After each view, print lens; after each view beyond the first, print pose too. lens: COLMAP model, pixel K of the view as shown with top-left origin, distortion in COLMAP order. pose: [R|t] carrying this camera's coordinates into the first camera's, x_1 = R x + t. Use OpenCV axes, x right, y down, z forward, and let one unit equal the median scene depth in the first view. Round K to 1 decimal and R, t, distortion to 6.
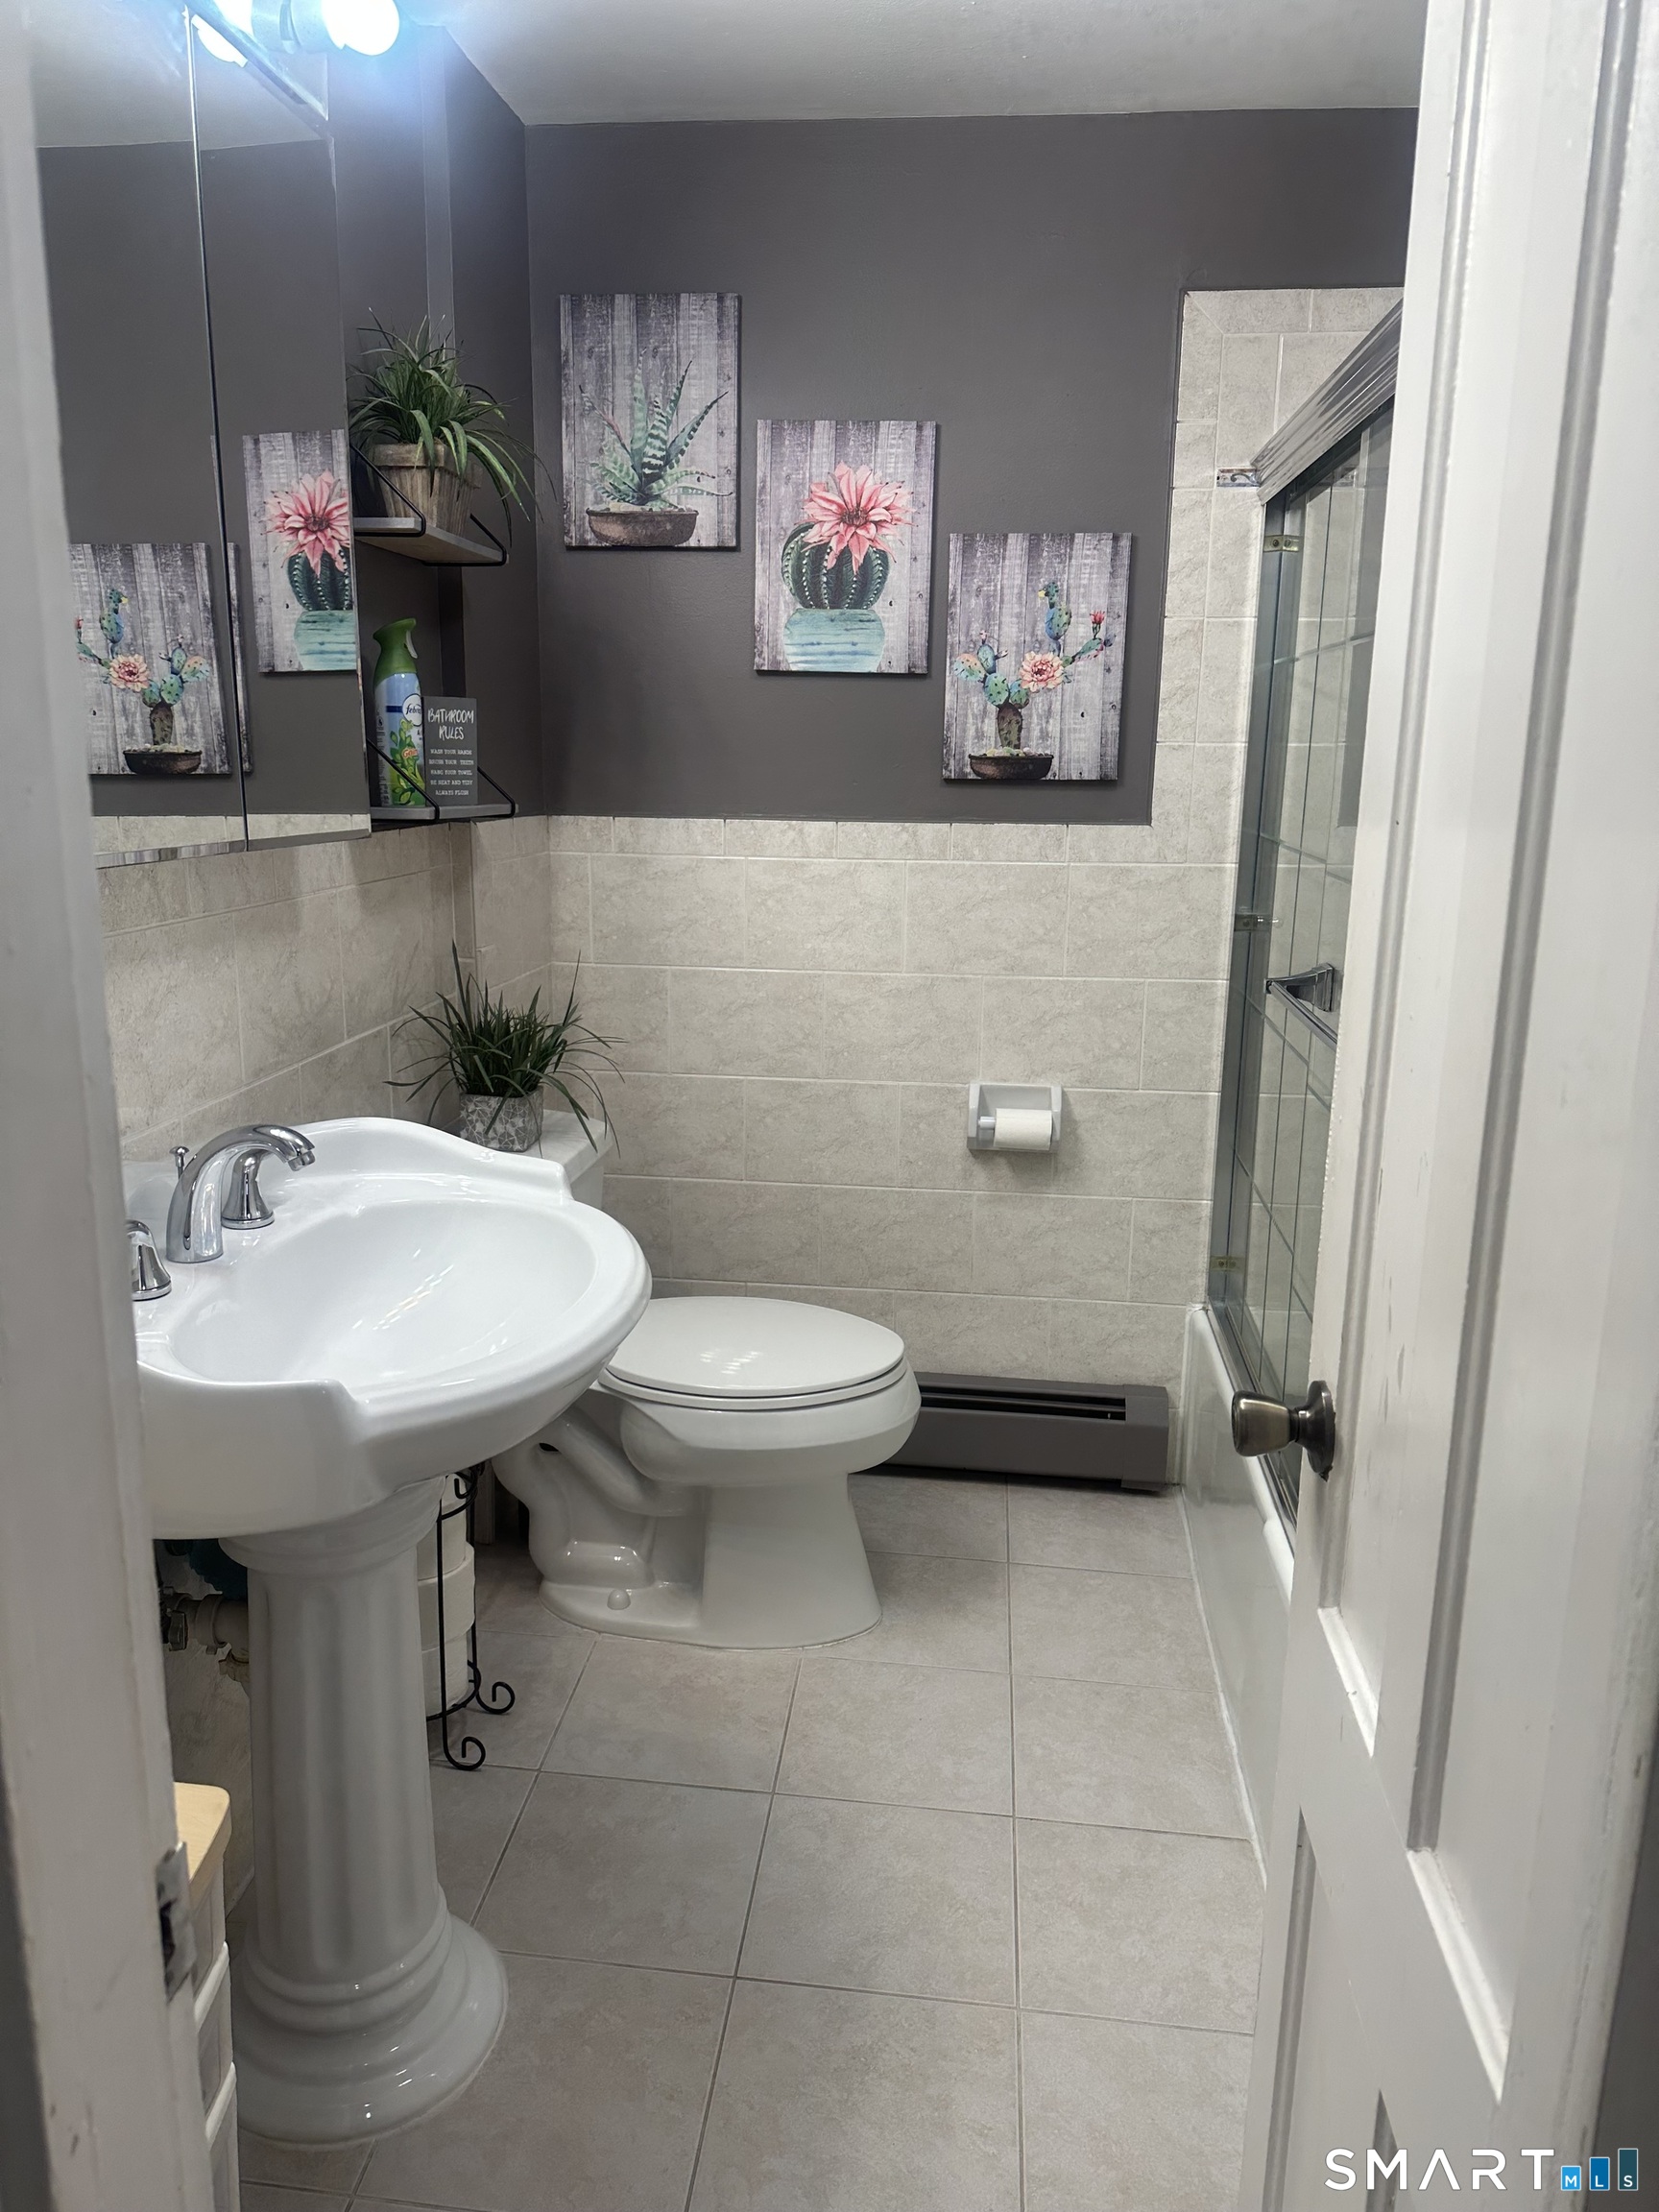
lens RADIAL K [[1570.3, 0, 821.1], [0, 1570.3, 1103.5], [0, 0, 1]] dist [0.050065, -0.075894]
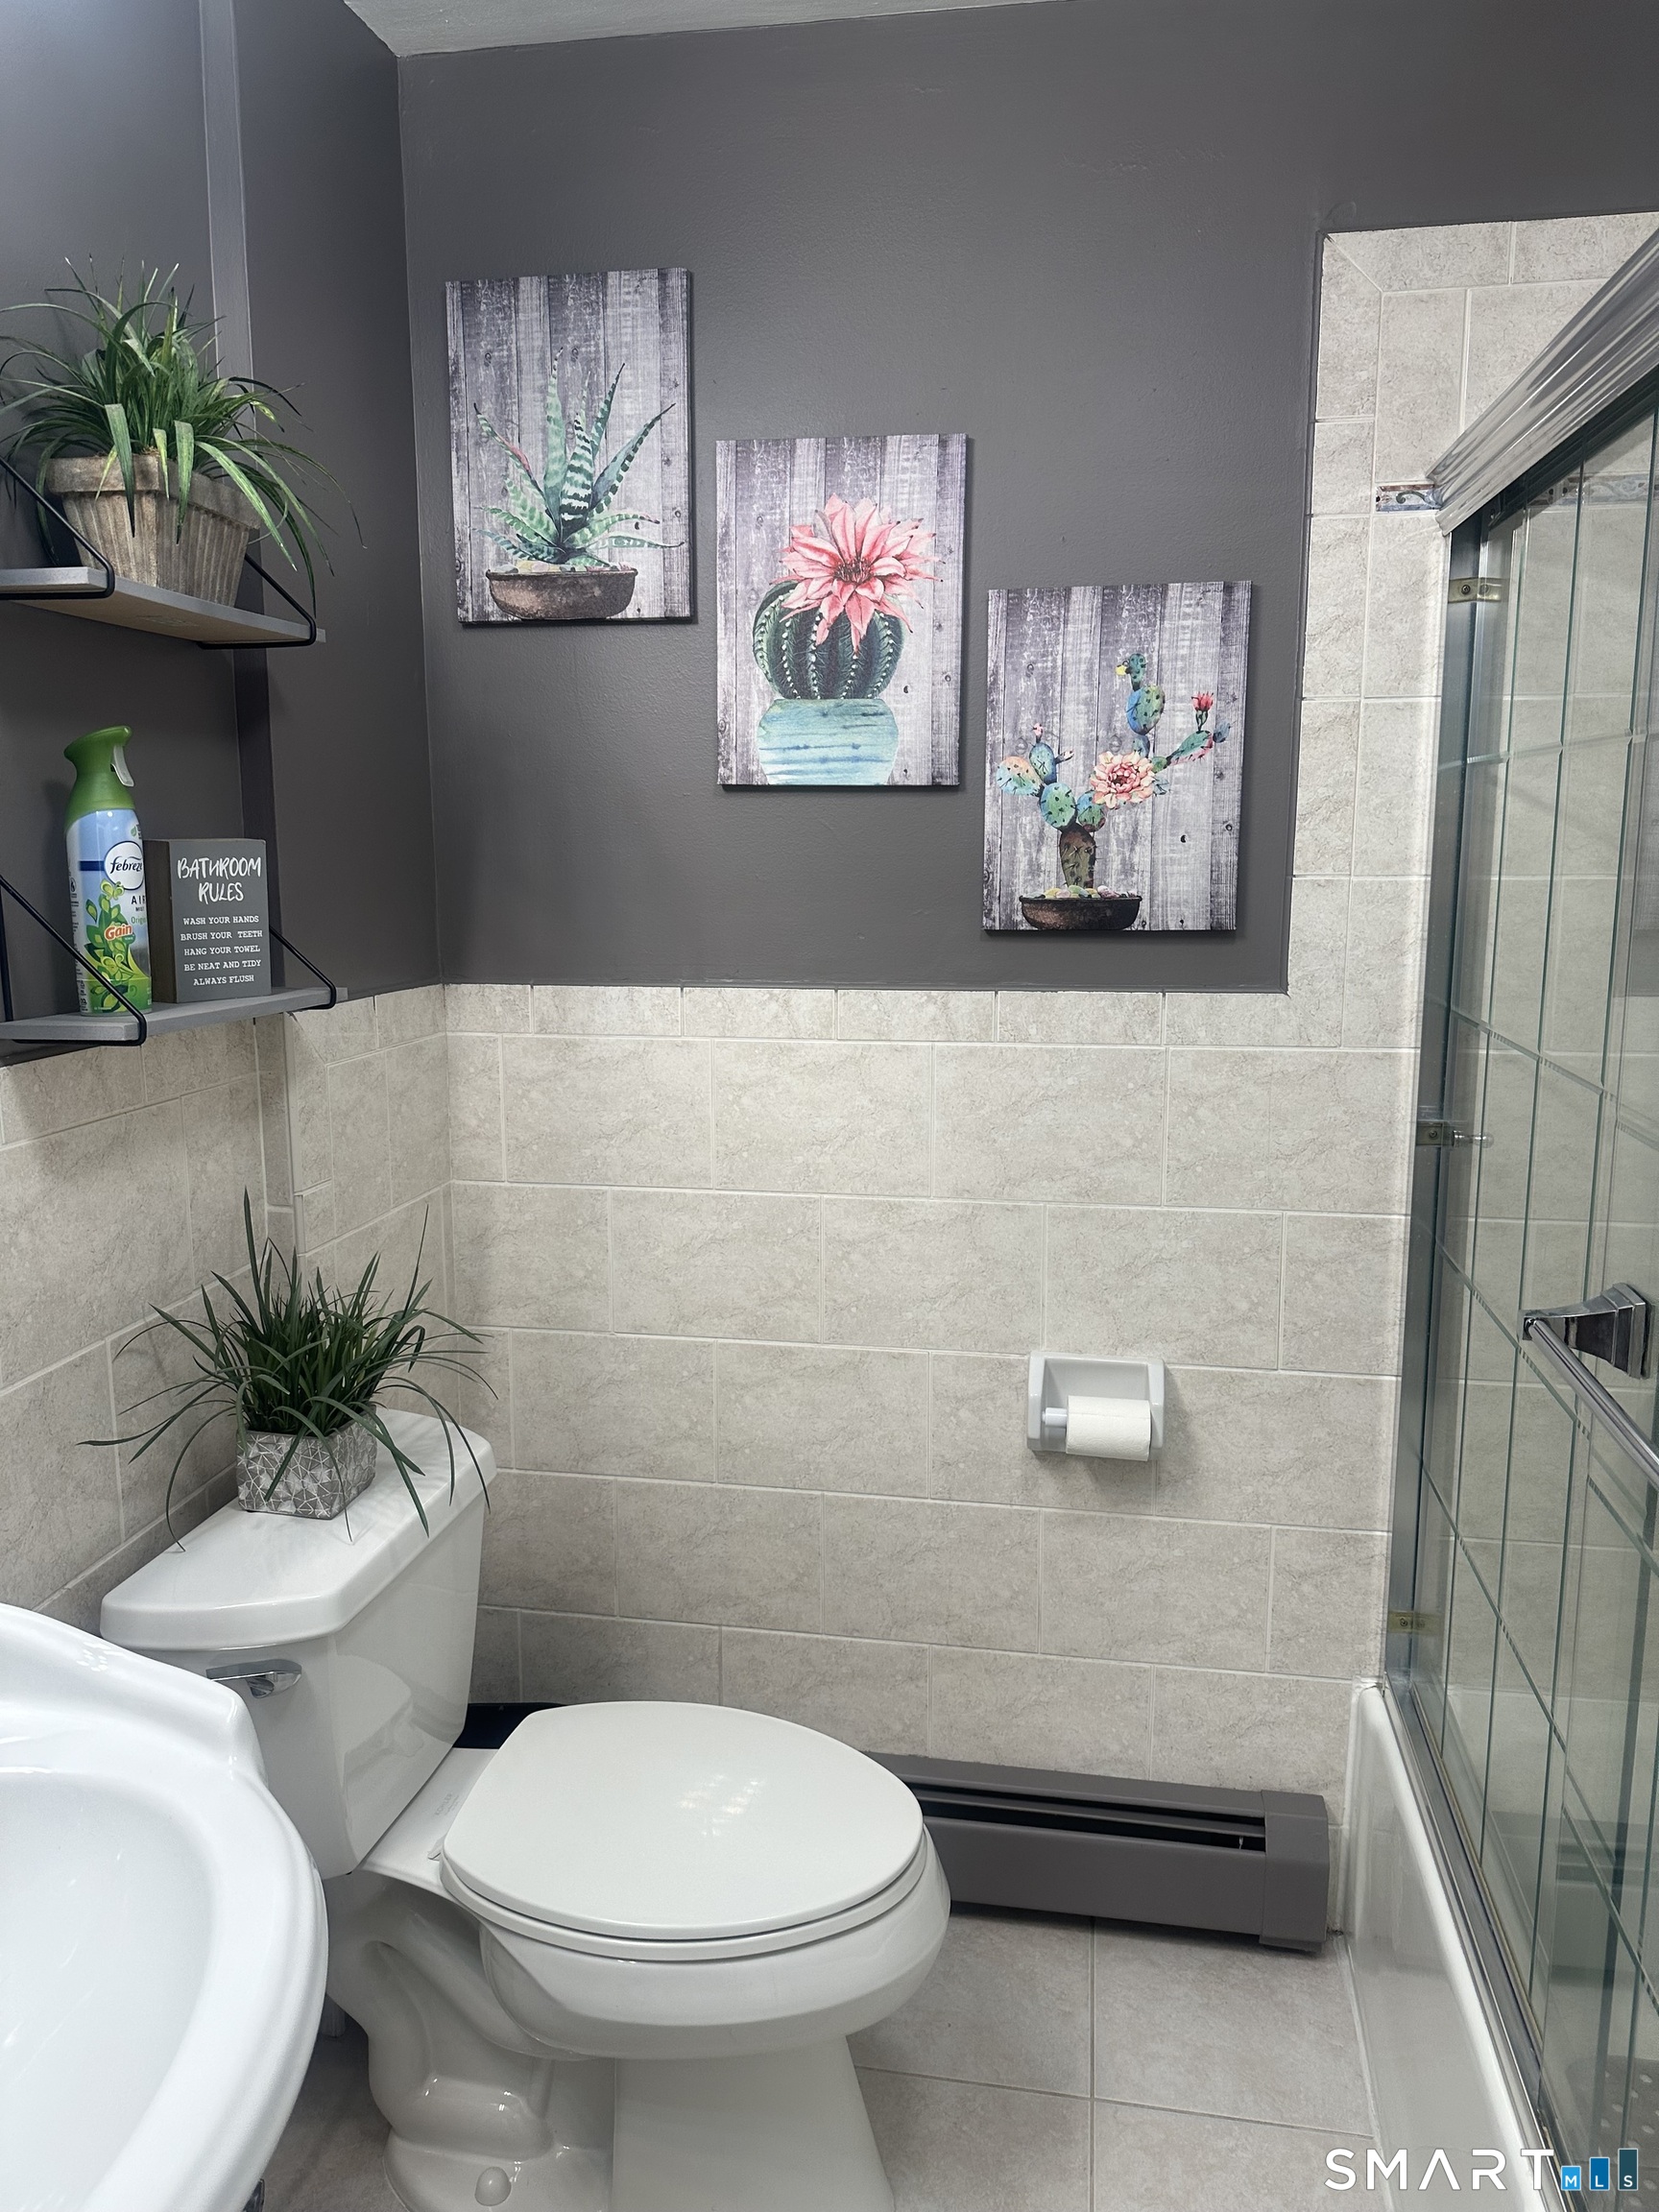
lens RADIAL K [[1570.3, 0, 814.2], [0, 1570.3, 1084.0], [0, 0, 1]] dist [0.050065, -0.075894]
pose [[0.997693, -0.005851, -0.067640, 0.049651], [0.001360, 0.997802, -0.066251, -0.092755], [0.067879, 0.066006, 0.995508, 0.303773]]
